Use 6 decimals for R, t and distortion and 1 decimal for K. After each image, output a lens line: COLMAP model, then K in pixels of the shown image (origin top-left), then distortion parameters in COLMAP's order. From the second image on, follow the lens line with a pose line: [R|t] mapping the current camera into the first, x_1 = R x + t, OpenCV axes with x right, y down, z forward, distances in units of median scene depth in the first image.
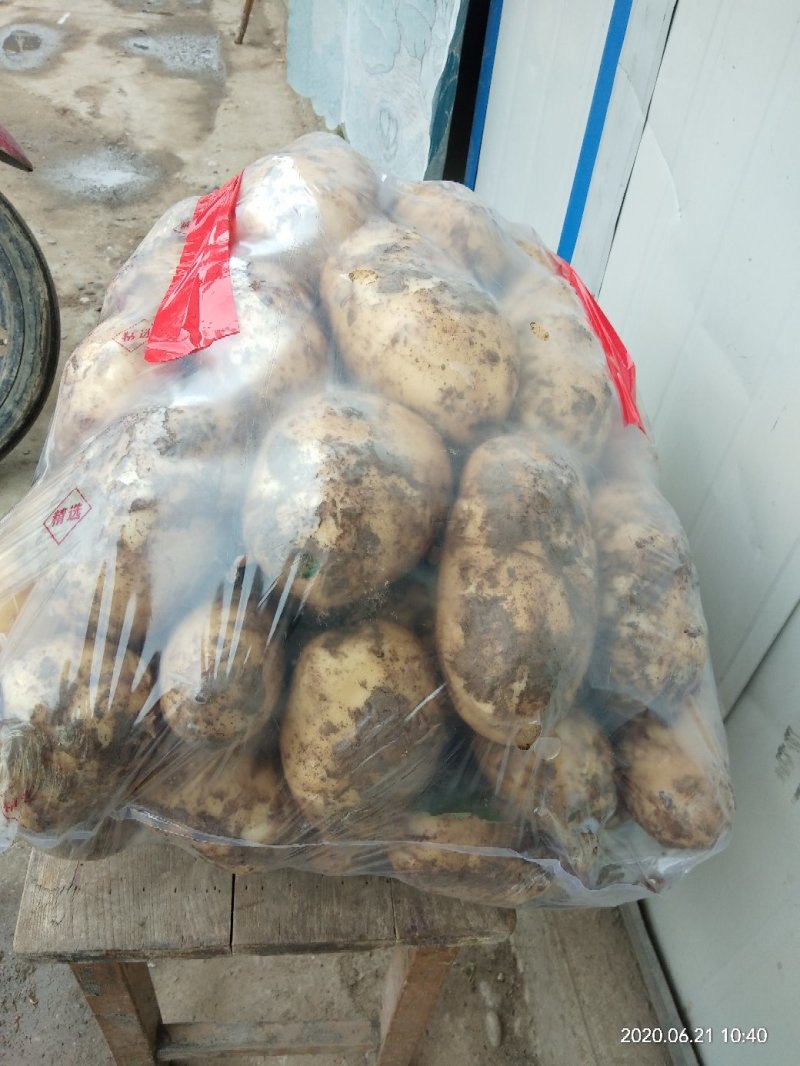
lens RADIAL K [[835.8, 0, 399.3], [0, 835.8, 536.8], [0, 0, 1]] dist [0.085971, -0.107671]
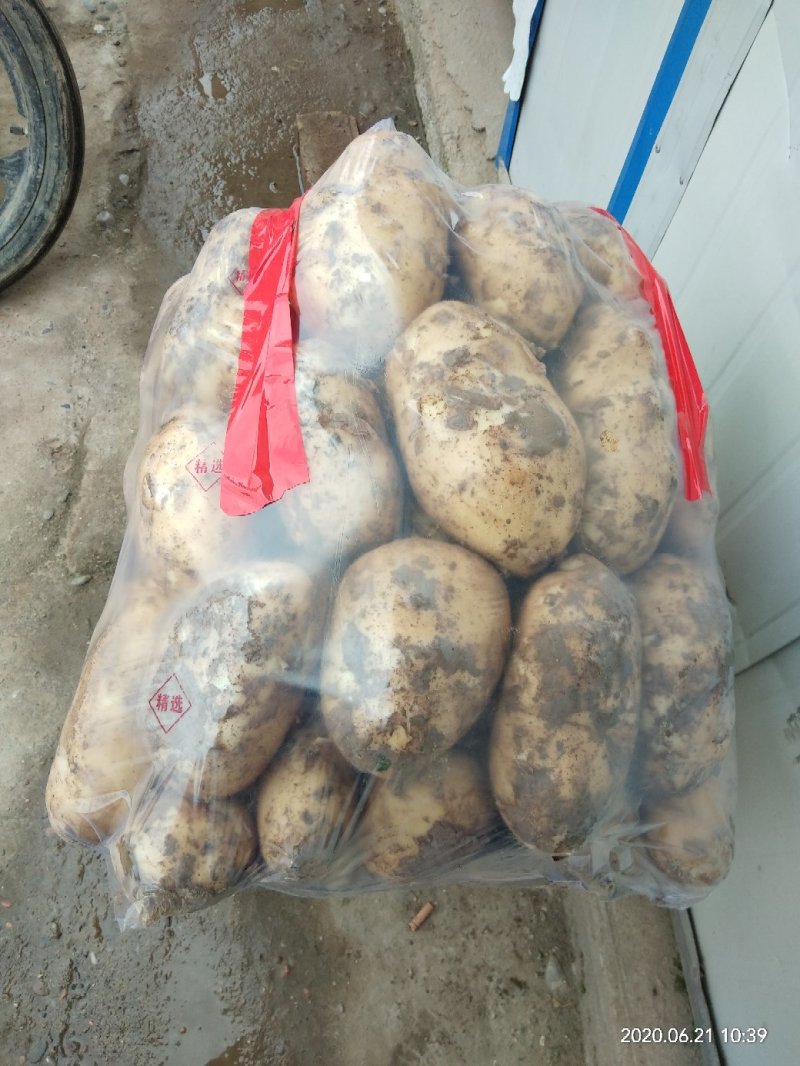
lens RADIAL K [[835.8, 0, 399.3], [0, 835.8, 536.8], [0, 0, 1]] dist [0.085971, -0.107671]
pose [[0.998570, 0.027908, -0.045587, -0.034169], [-0.008672, 0.926159, 0.377033, -0.579135], [0.052743, -0.376099, 0.925077, 0.043410]]
